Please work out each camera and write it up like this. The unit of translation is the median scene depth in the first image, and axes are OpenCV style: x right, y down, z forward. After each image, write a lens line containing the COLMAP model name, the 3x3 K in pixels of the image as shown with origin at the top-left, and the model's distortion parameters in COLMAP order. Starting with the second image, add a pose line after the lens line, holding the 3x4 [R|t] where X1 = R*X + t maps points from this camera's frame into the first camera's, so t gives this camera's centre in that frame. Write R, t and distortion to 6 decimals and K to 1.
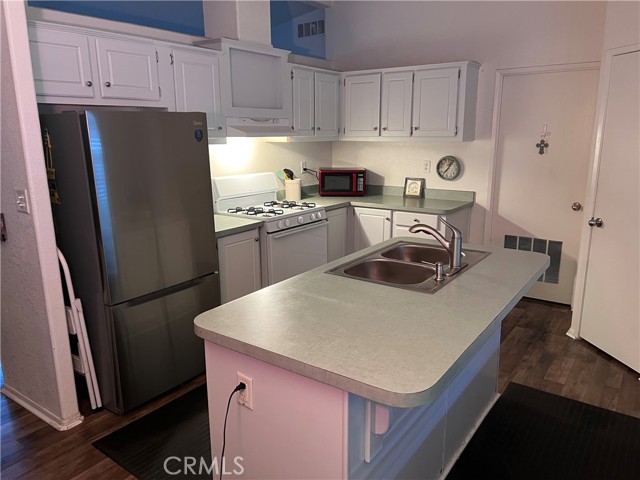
lens RADIAL K [[476.1, 0, 320.0], [0, 476.1, 240.0], [0, 0, 1]] dist [0.087553, -0.160209]
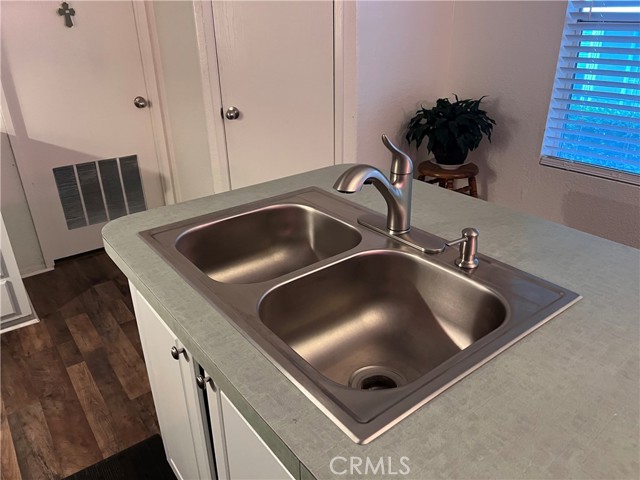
lens RADIAL K [[480.4, 0, 320.4], [0, 480.4, 234.0], [0, 0, 1]] dist [0.077518, -0.095259]
pose [[0.291871, -0.394996, 0.871085, -0.098845], [0.228329, 0.913184, 0.337580, -0.068620], [-0.928804, 0.100364, 0.356721, 0.473430]]
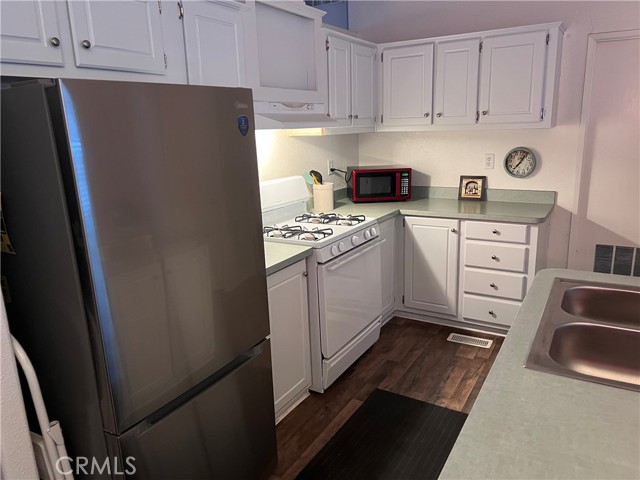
lens RADIAL K [[480.4, 0, 320.4], [0, 480.4, 234.0], [0, 0, 1]] dist [0.077518, -0.095259]
pose [[0.995464, -0.044556, 0.084056, -0.138267], [0.044873, 0.998991, -0.001883, -0.047542], [-0.083887, 0.005646, 0.996459, 0.242385]]
